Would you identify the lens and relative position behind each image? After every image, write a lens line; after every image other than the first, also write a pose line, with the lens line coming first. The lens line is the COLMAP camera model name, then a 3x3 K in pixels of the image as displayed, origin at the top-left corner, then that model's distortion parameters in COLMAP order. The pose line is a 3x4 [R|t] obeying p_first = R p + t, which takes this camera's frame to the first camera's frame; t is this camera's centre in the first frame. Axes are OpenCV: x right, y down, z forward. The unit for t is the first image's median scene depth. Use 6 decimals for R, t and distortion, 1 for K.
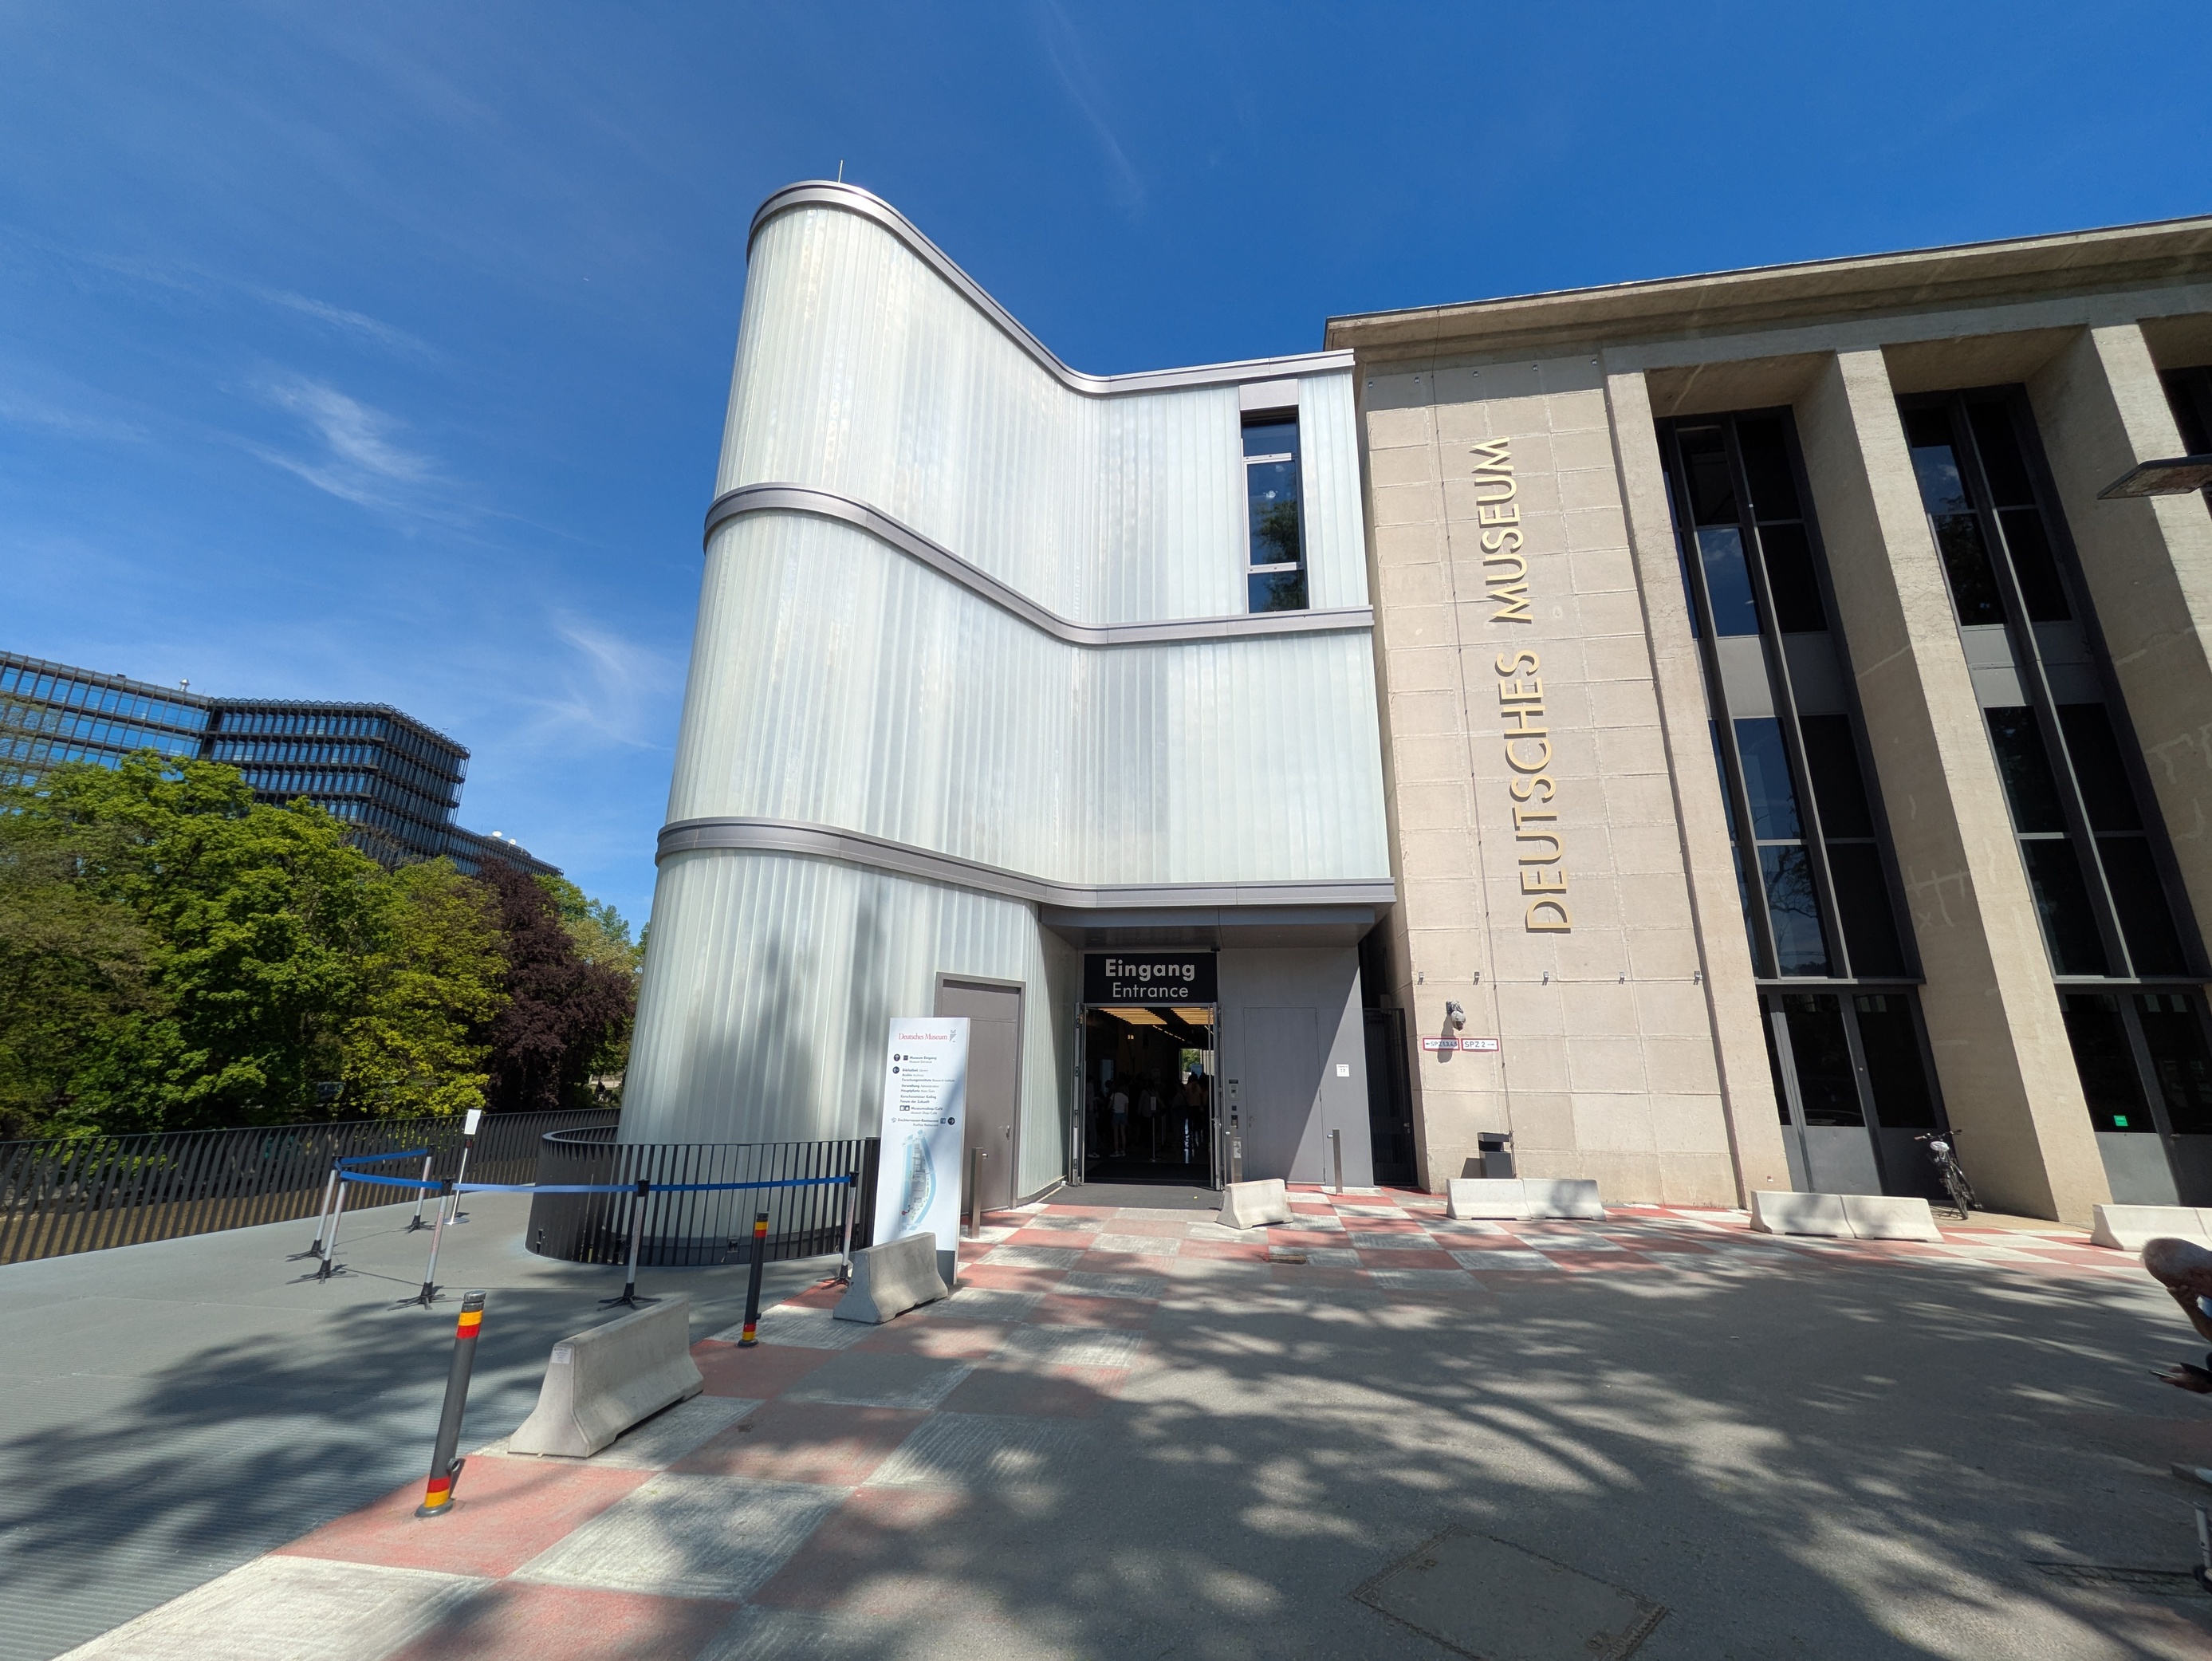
lens RADIAL K [[887.6, 0, 1106.0], [0, 887.6, 830.5], [0, 0, 1]] dist [-0.001482, 0.000760]
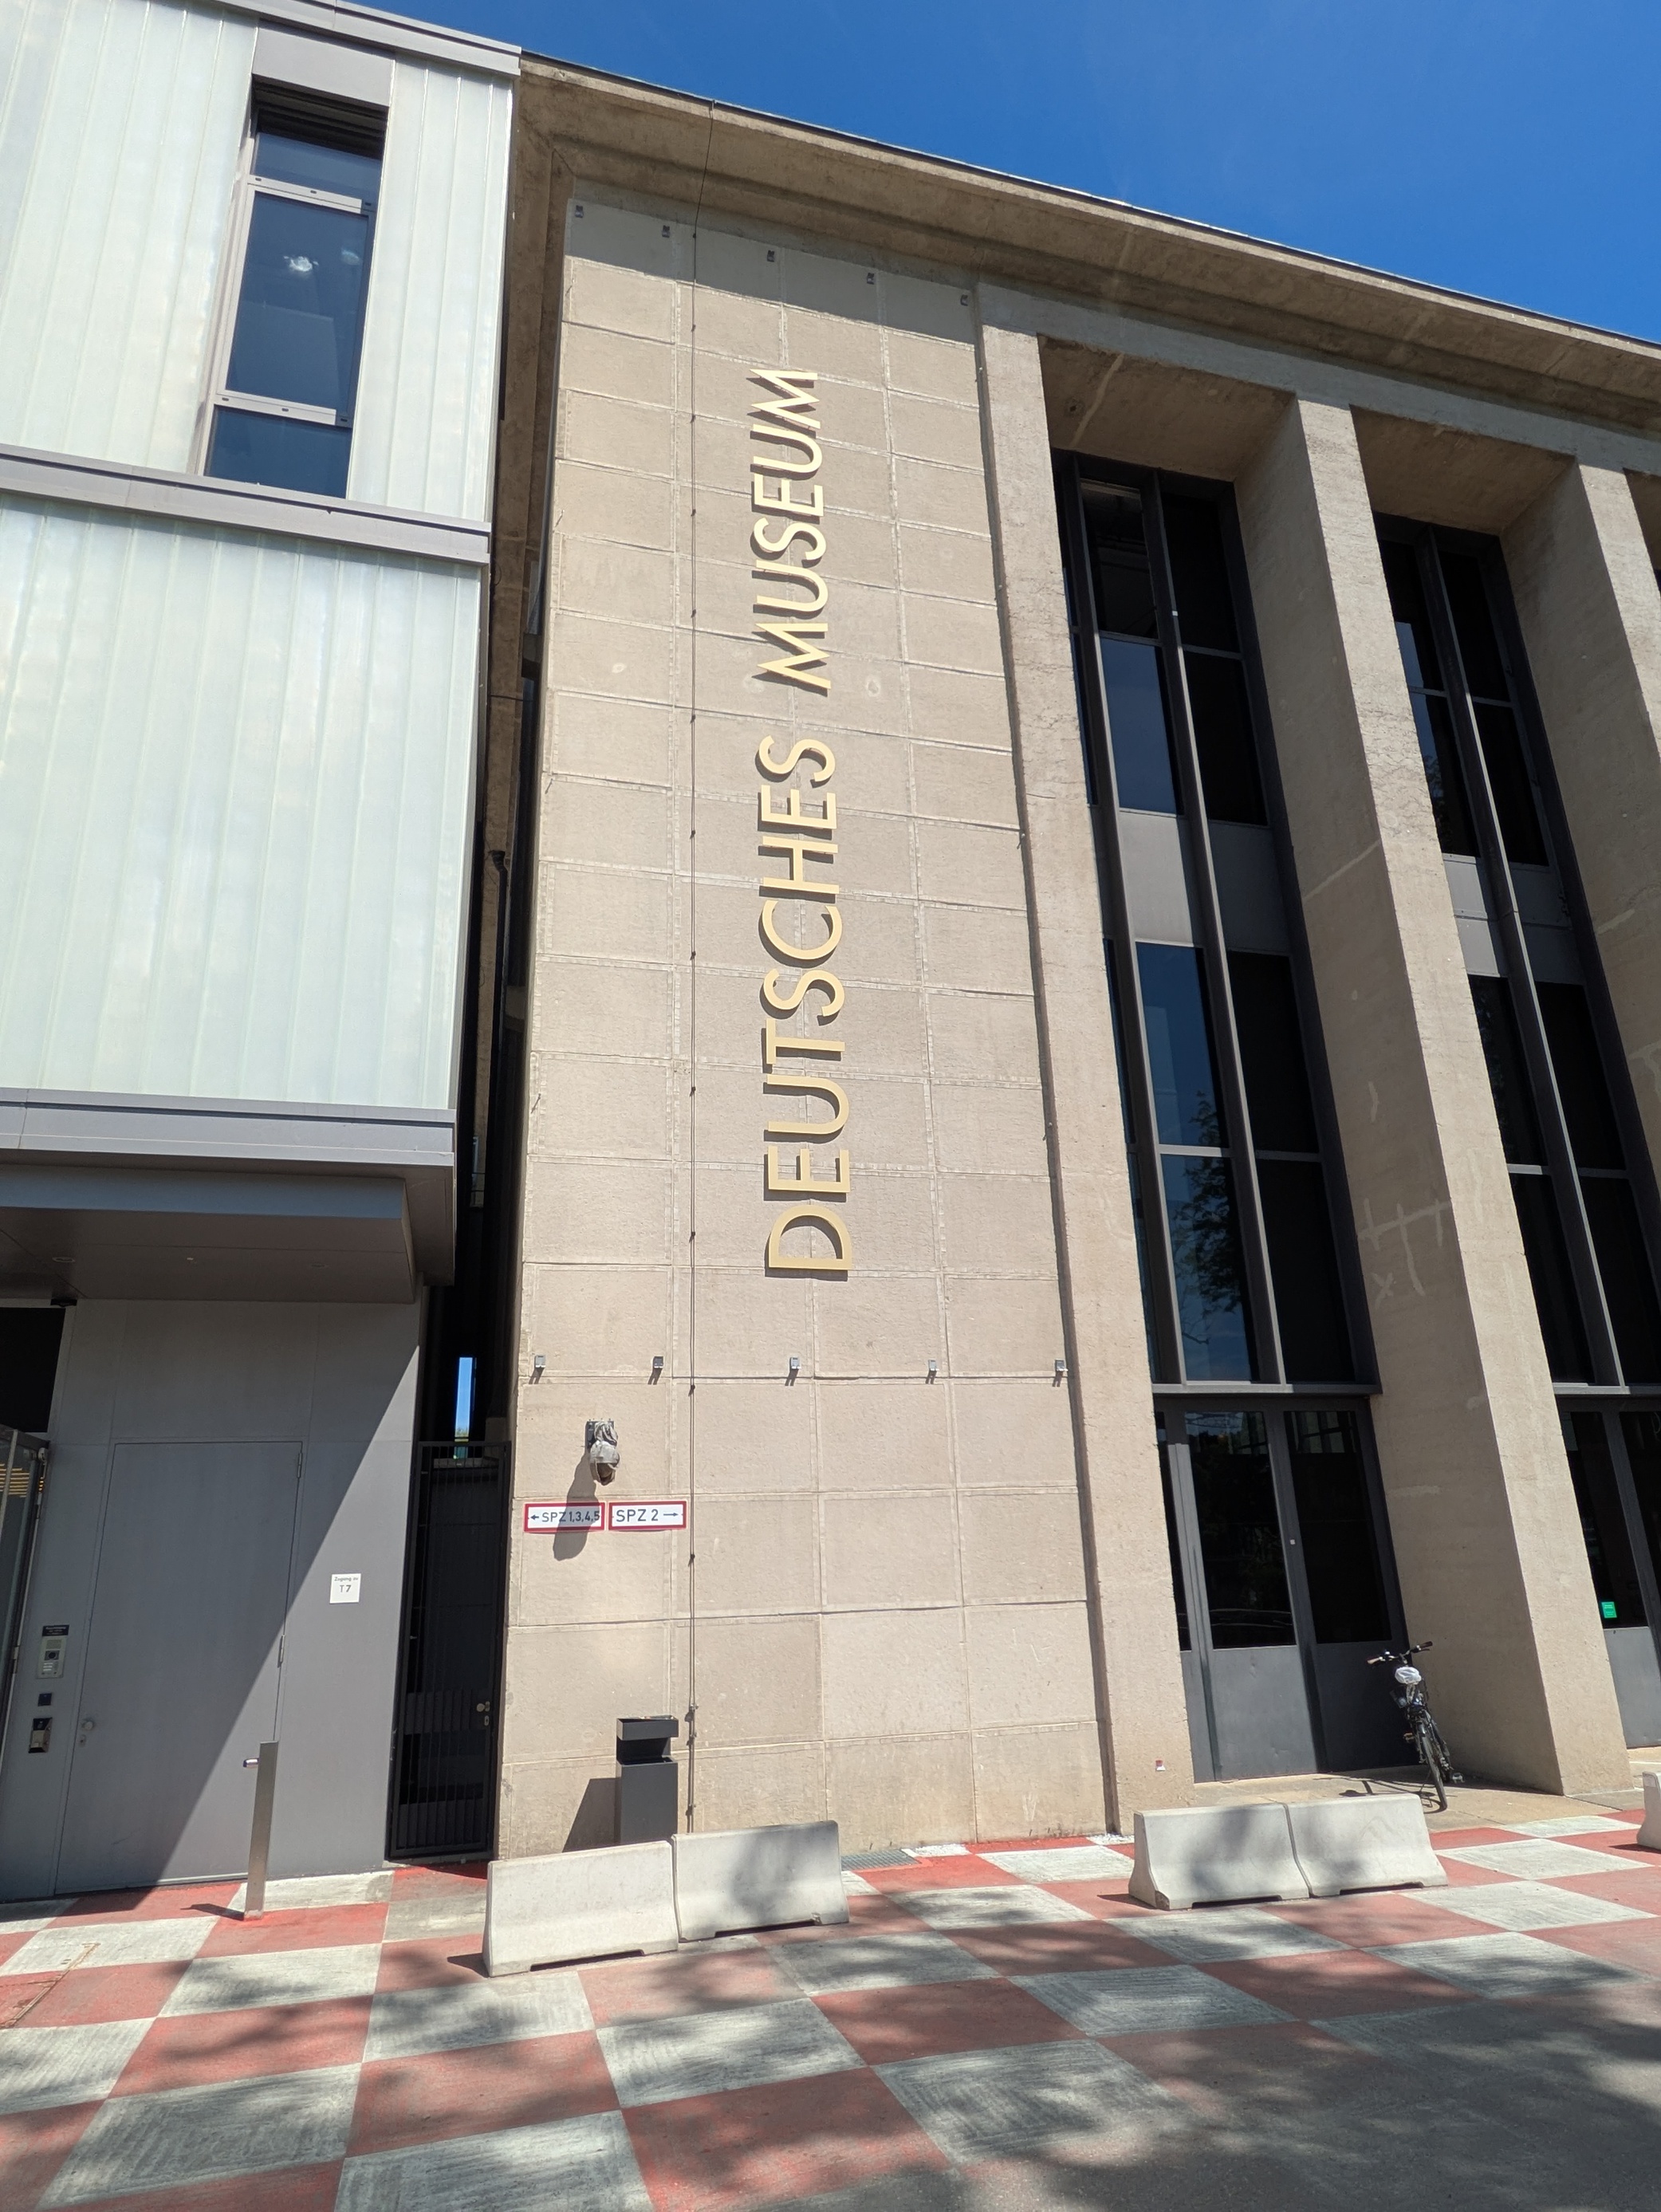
lens RADIAL K [[1398.0, 0, 830.5], [0, 1398.0, 1106.0], [0, 0, 1]] dist [0.000664, -0.000824]
pose [[0.912101, 0.090084, 0.399945, 0.184274], [-0.064680, 0.994962, -0.076600, 0.074573], [-0.404831, 0.043999, 0.913332, 0.272765]]
